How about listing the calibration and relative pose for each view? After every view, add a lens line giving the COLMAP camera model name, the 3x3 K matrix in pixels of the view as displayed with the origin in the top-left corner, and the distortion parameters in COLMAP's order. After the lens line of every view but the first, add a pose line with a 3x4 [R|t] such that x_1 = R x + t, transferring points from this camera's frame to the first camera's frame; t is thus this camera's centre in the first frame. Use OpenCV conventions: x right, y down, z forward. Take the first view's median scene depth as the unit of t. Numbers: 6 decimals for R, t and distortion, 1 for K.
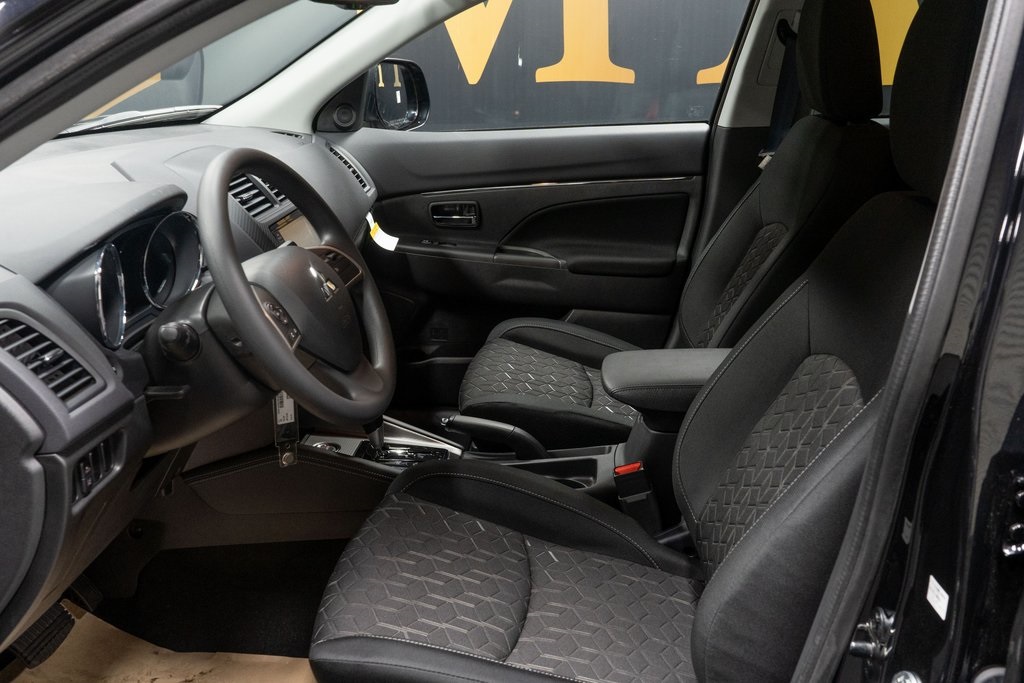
lens RADIAL K [[990.7, 0, 512.0], [0, 990.7, 341.5], [0, 0, 1]] dist [-0.065859, 0.133641]
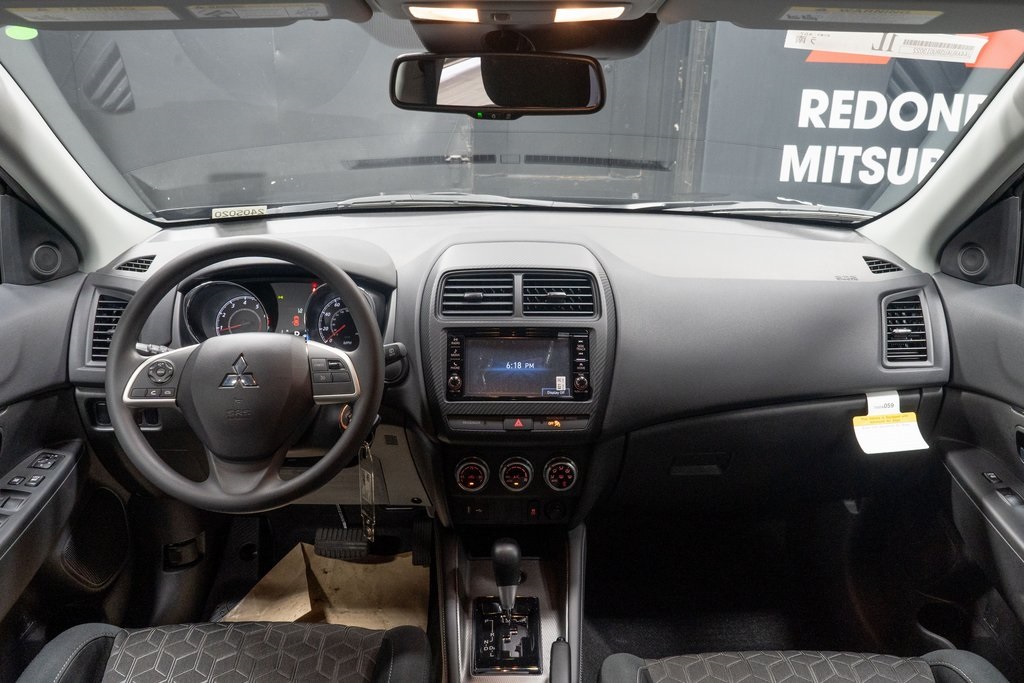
lens RADIAL K [[808.9, 0, 509.9], [0, 808.9, 329.2], [0, 0, 1]] dist [-0.010981, -0.004128]
pose [[0.095441, 0.304683, -0.947660, 0.488551], [-0.315591, 0.912156, 0.261484, -0.320477], [0.944083, 0.274117, 0.183212, 0.840408]]
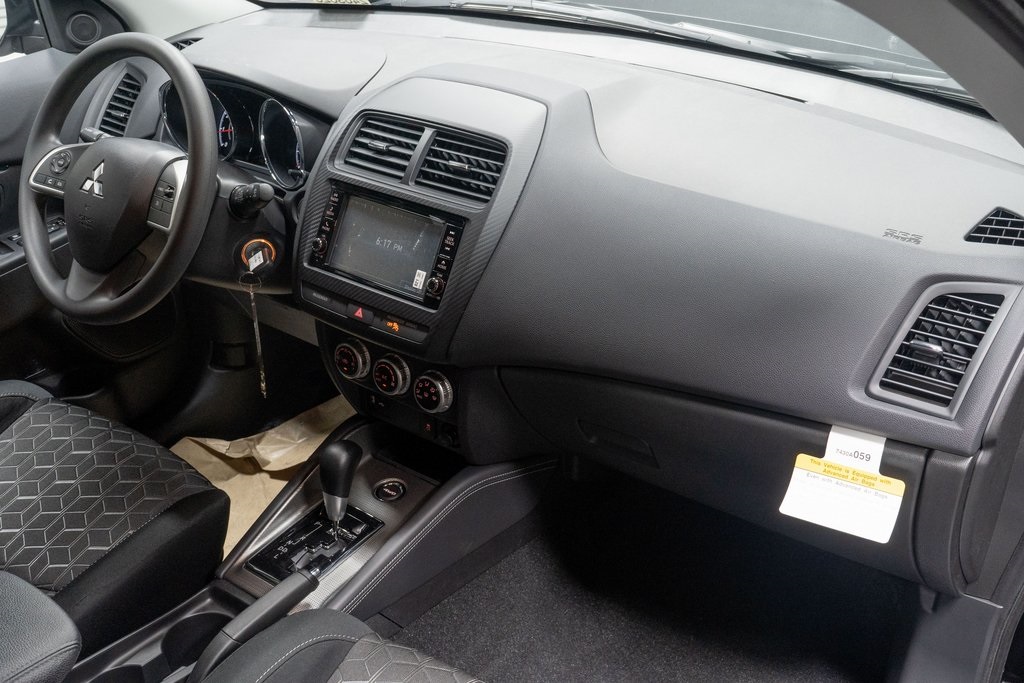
lens RADIAL K [[1027.0, 0, 512.0], [0, 1027.0, 341.5], [0, 0, 1]] dist [0.006253, -0.010040]
pose [[-0.522454, 0.411854, -0.746605, 0.335120], [-0.268671, 0.751491, 0.602558, -0.521547], [0.809233, 0.515400, -0.281966, 1.317143]]
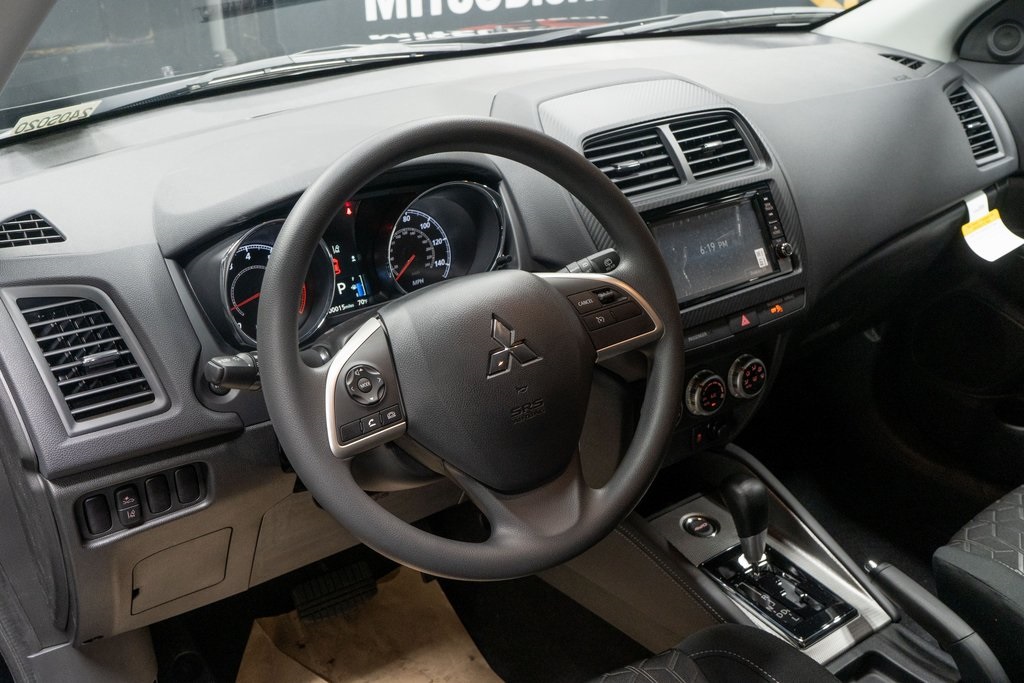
lens RADIAL K [[990.7, 0, 512.0], [0, 990.7, 341.5], [0, 0, 1]] dist [-0.065859, 0.133641]
pose [[0.644285, 0.304347, -0.701619, 0.193345], [-0.211706, 0.952531, 0.218781, -0.153836], [0.734900, 0.007580, 0.678134, 0.439944]]
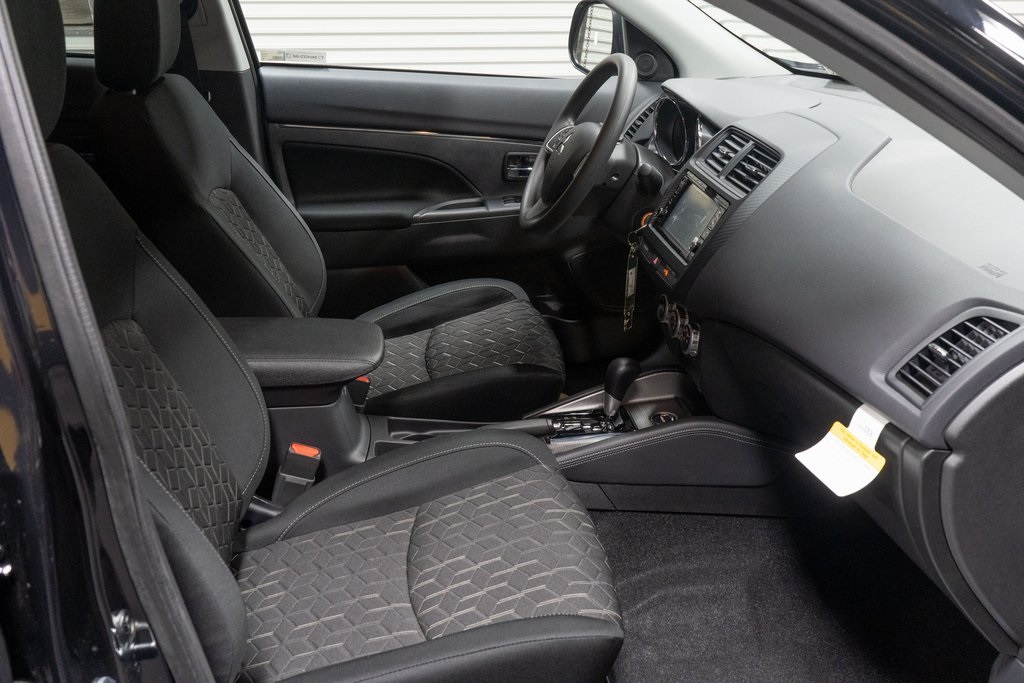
lens RADIAL K [[1027.0, 0, 512.0], [0, 1027.0, 341.5], [0, 0, 1]] dist [0.006253, -0.010040]
pose [[-0.971424, 0.064548, -0.228403, 0.198115], [-0.102751, 0.753095, 0.649839, -0.637633], [0.213955, 0.654738, -0.724942, 1.759390]]
